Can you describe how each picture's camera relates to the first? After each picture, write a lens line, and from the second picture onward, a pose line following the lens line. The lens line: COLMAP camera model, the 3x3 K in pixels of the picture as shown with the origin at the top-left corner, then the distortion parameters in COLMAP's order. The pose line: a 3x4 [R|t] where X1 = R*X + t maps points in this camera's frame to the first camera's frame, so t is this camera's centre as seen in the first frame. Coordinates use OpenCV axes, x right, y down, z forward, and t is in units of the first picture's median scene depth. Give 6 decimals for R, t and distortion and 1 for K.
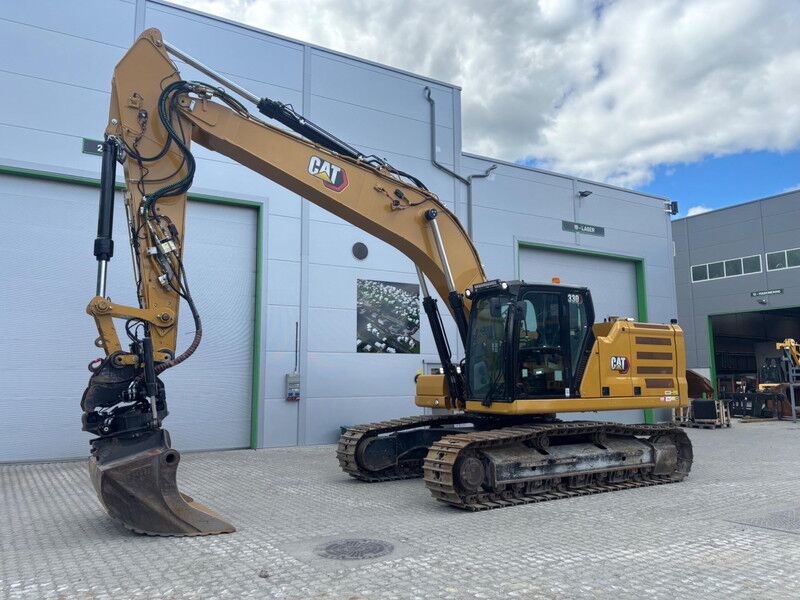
lens RADIAL K [[596.7, 0, 400.0], [0, 596.7, 300.0], [0, 0, 1]] dist [0.095542, -0.124866]
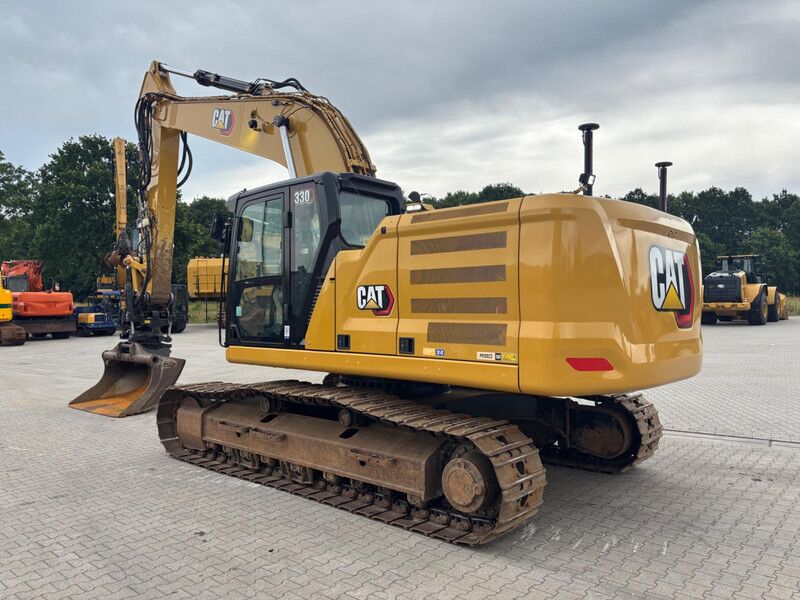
lens RADIAL K [[596.7, 0, 400.0], [0, 596.7, 300.0], [0, 0, 1]] dist [0.095542, -0.124866]
pose [[0.294881, -0.005235, -0.955520, 0.878169], [0.125832, 0.991489, 0.033401, 0.093144], [0.947213, -0.130084, 0.293030, 0.844283]]
